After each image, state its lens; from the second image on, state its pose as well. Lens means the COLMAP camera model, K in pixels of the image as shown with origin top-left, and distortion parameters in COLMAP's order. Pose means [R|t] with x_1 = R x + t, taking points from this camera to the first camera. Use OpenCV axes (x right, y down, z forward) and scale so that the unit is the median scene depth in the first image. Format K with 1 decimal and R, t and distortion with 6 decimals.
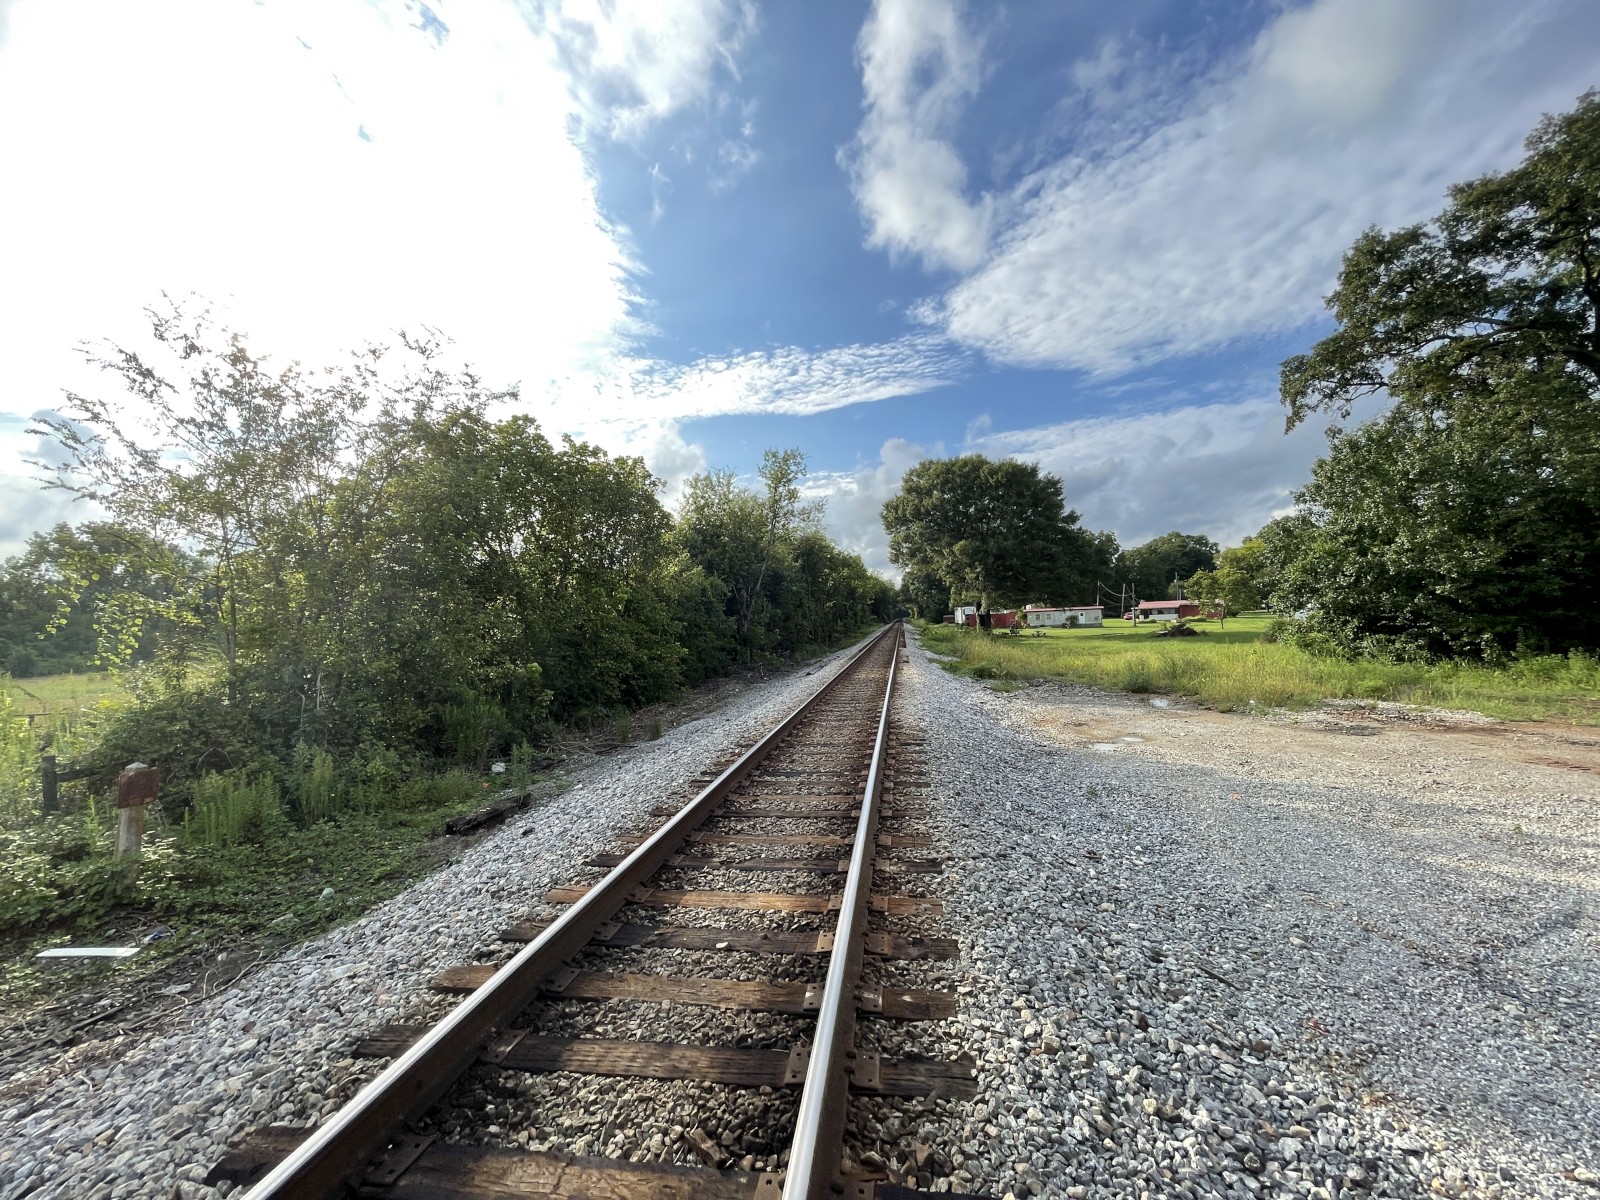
lens RADIAL K [[654.4, 0, 793.2], [0, 654.4, 599.2], [0, 0, 1]] dist [-0.003629, 0.000436]
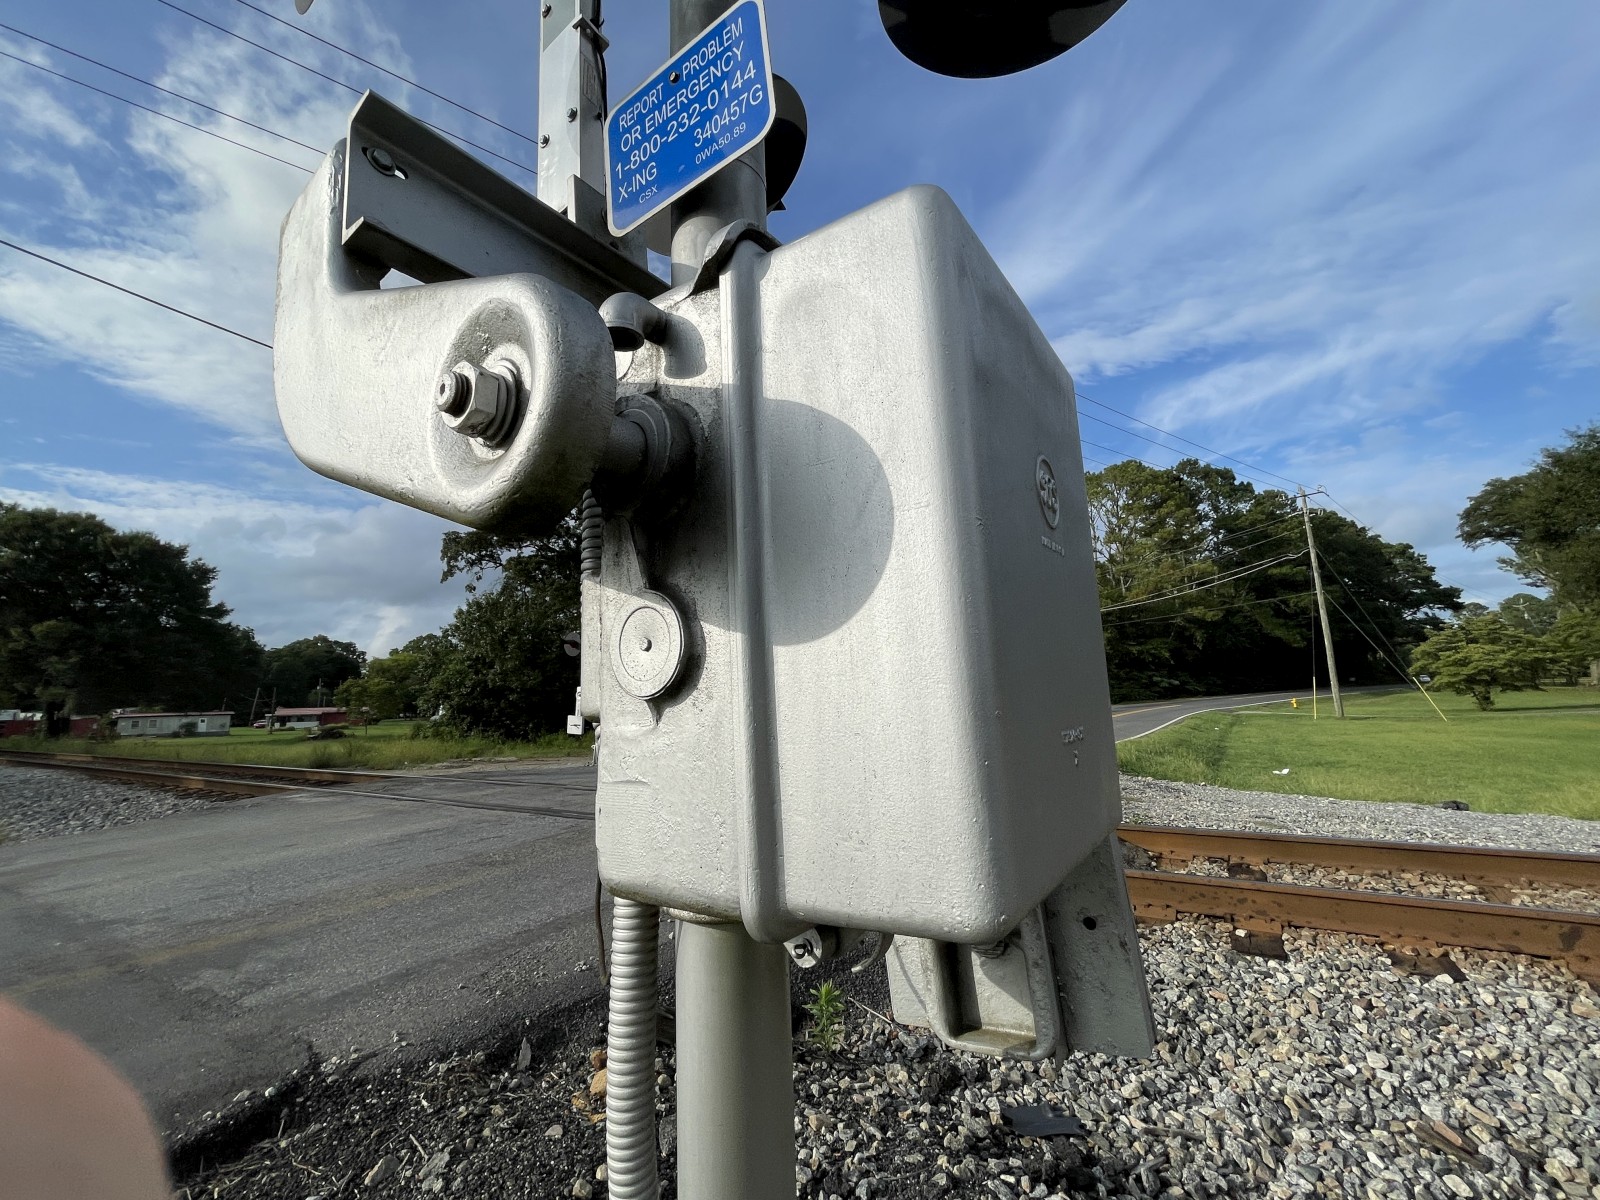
lens RADIAL K [[654.4, 0, 806.2], [0, 654.4, 610.8], [0, 0, 1]] dist [-0.003629, 0.000436]
pose [[0.388562, 0.156700, 0.908000, -0.195354], [-0.019990, 0.986635, -0.161717, 0.014011], [-0.921206, 0.044686, 0.386502, -0.247248]]
